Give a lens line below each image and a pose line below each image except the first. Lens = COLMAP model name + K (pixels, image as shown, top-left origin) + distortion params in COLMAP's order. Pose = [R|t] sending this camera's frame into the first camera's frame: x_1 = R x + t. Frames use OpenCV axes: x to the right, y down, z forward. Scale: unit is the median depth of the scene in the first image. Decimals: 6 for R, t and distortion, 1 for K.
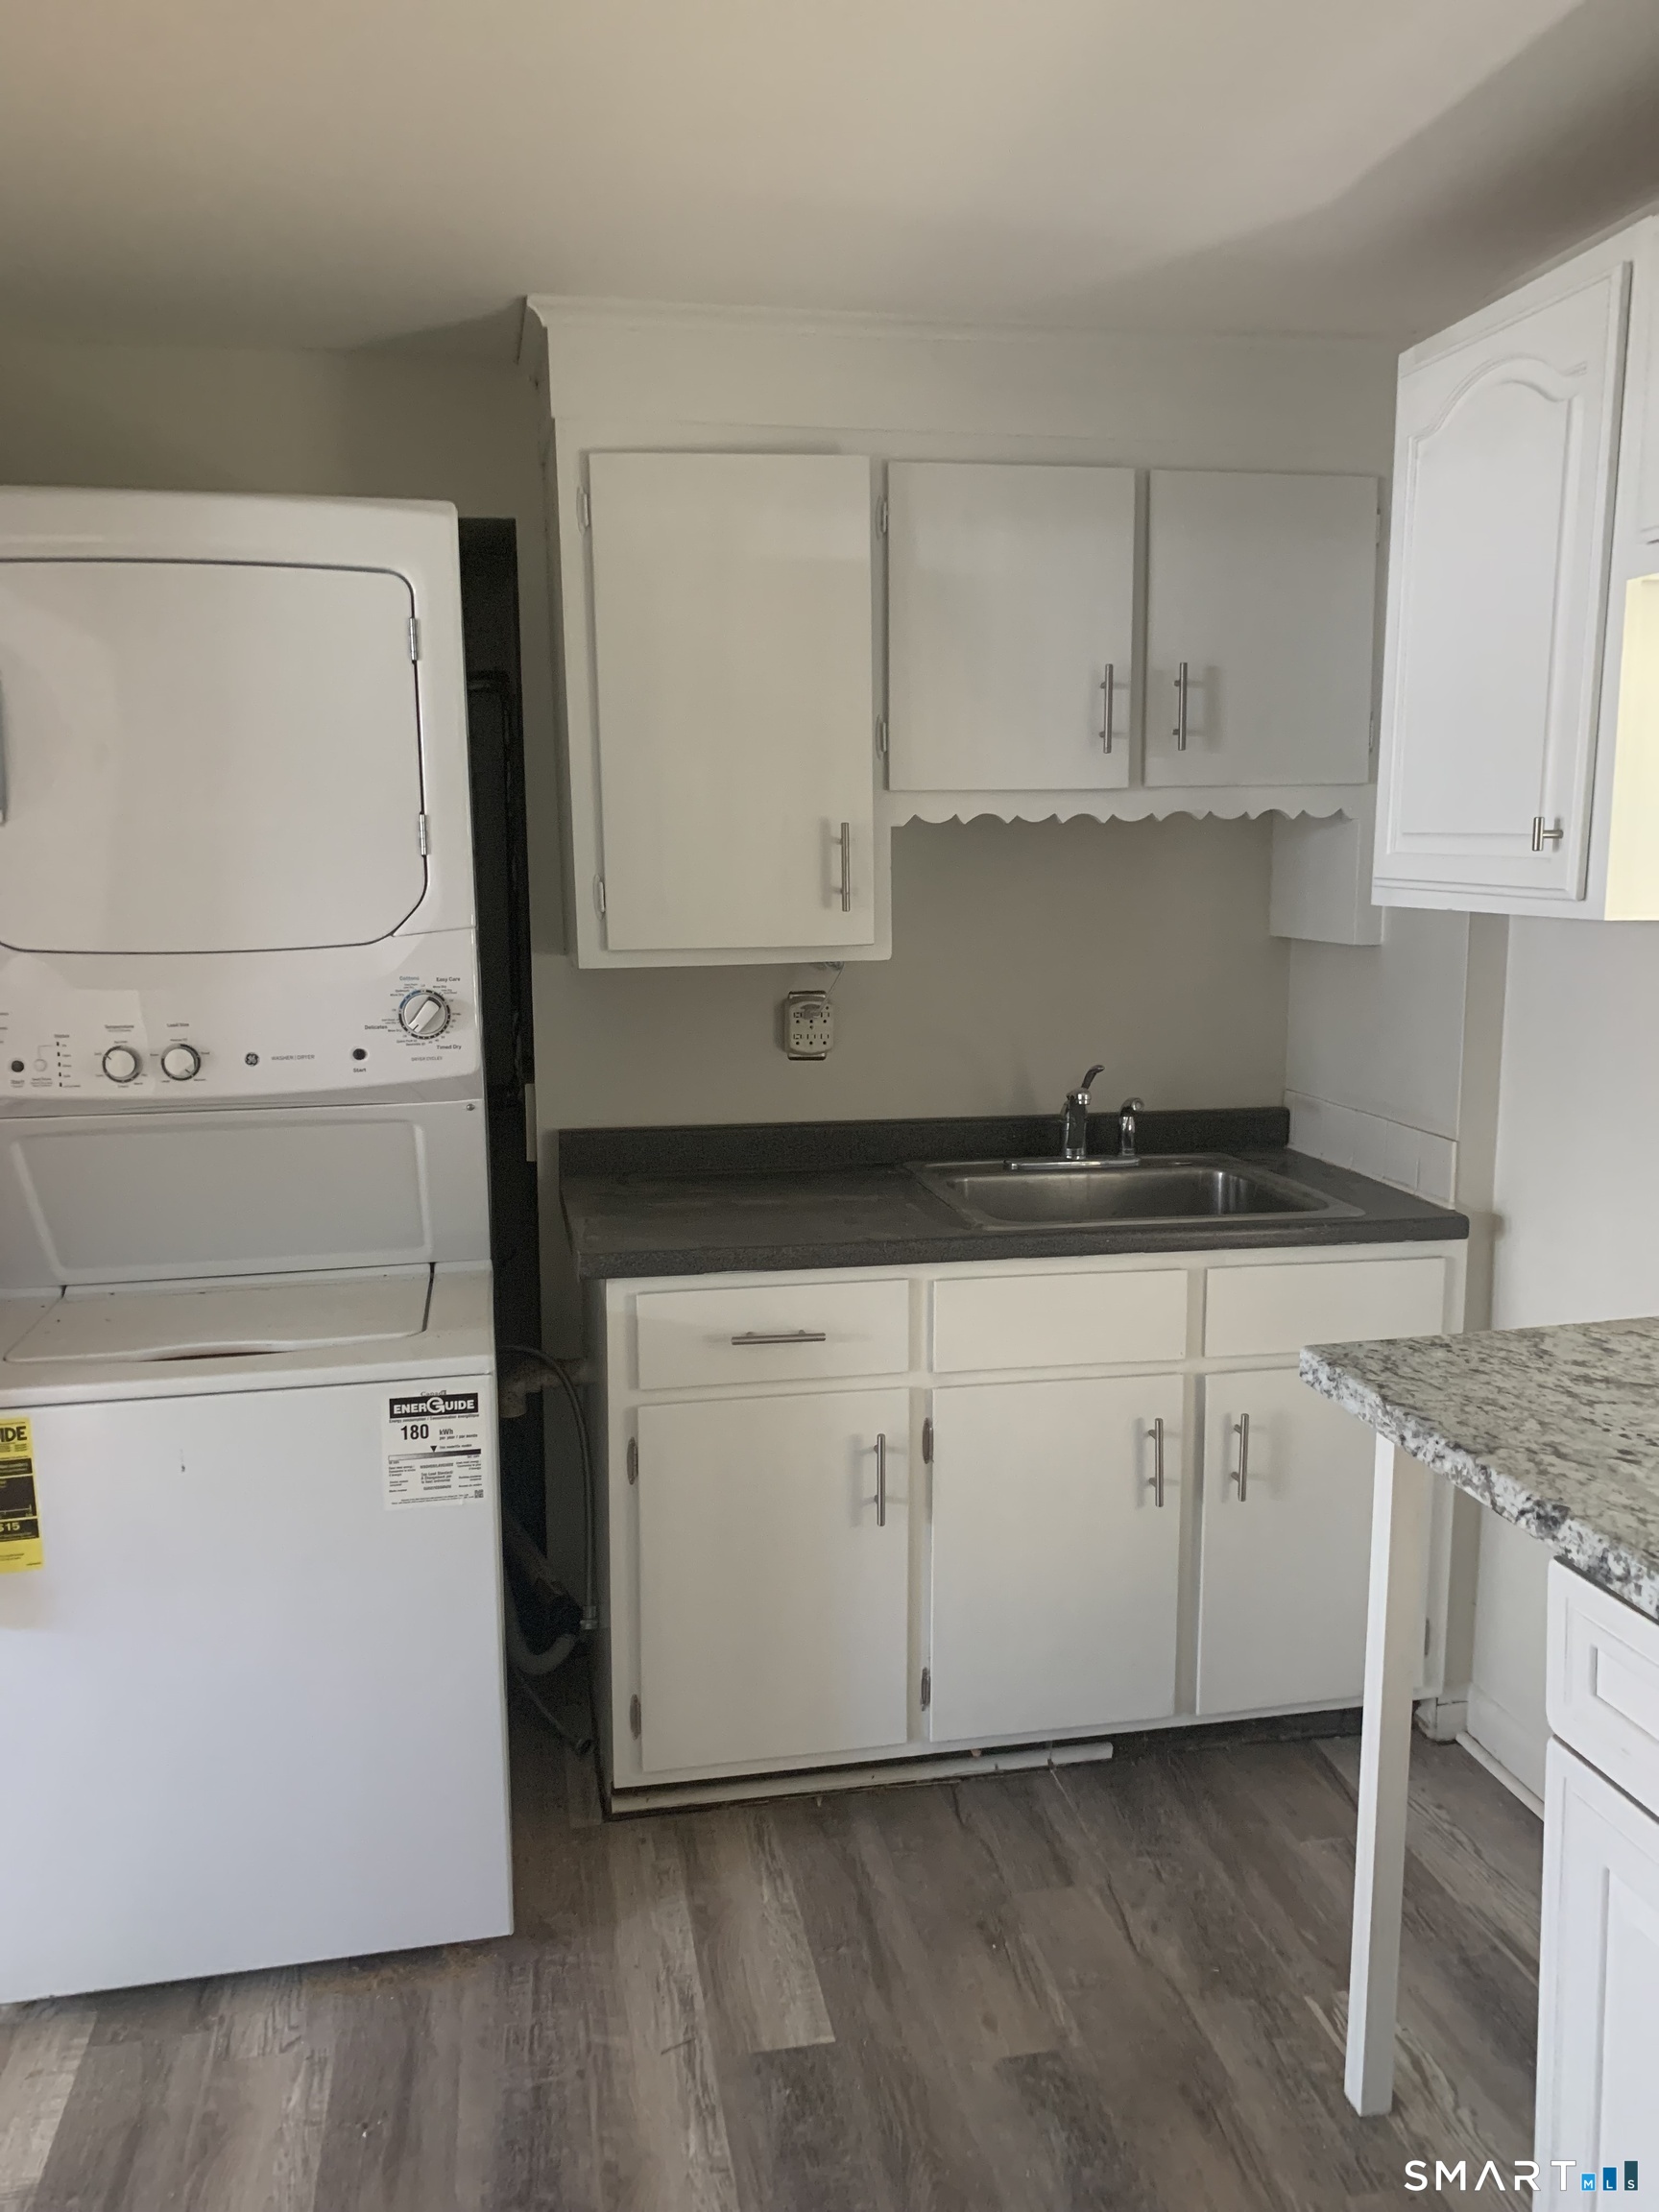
lens RADIAL K [[1714.3, 0, 829.5], [0, 1714.3, 1106.0], [0, 0, 1]] dist [0.086900, -0.000974]
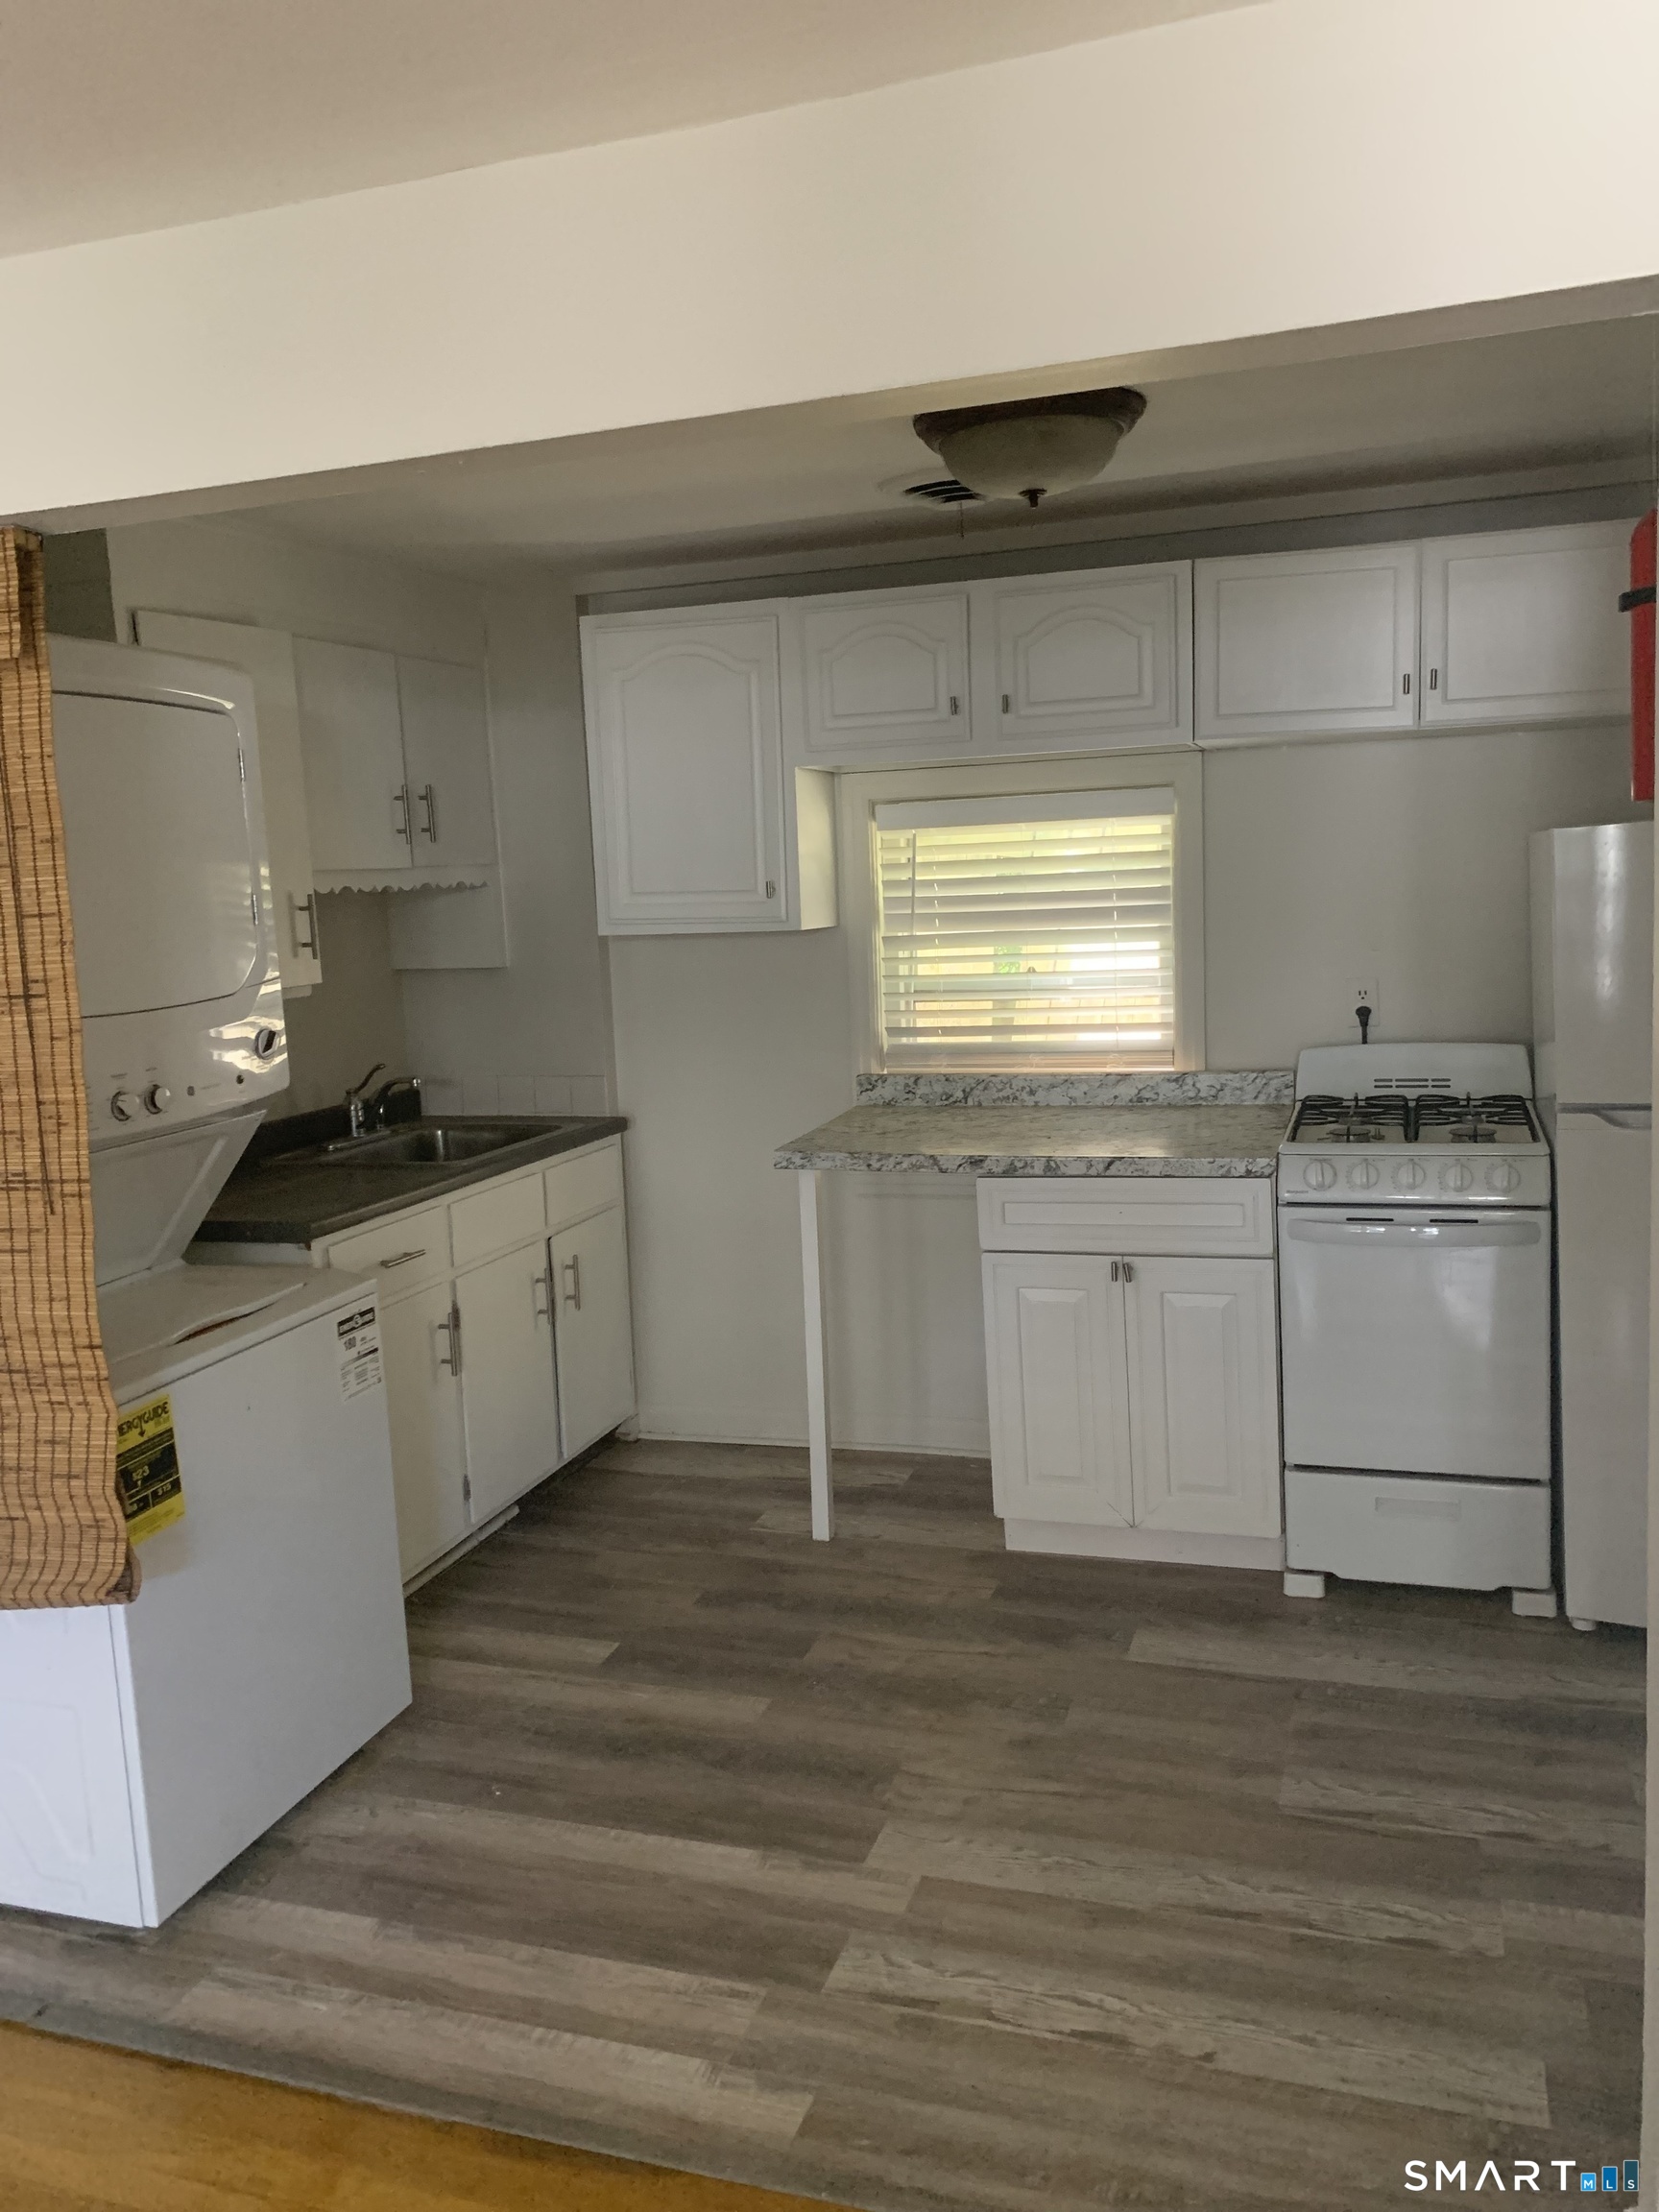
lens RADIAL K [[1727.1, 0, 762.8], [0, 1727.1, 1108.3], [0, 0, 1]] dist [0.303603, -0.005198]
pose [[0.532145, -0.137255, 0.835454, -1.116543], [0.176621, 0.983058, 0.049006, -0.004383], [-0.828026, 0.121480, 0.547372, -0.051095]]
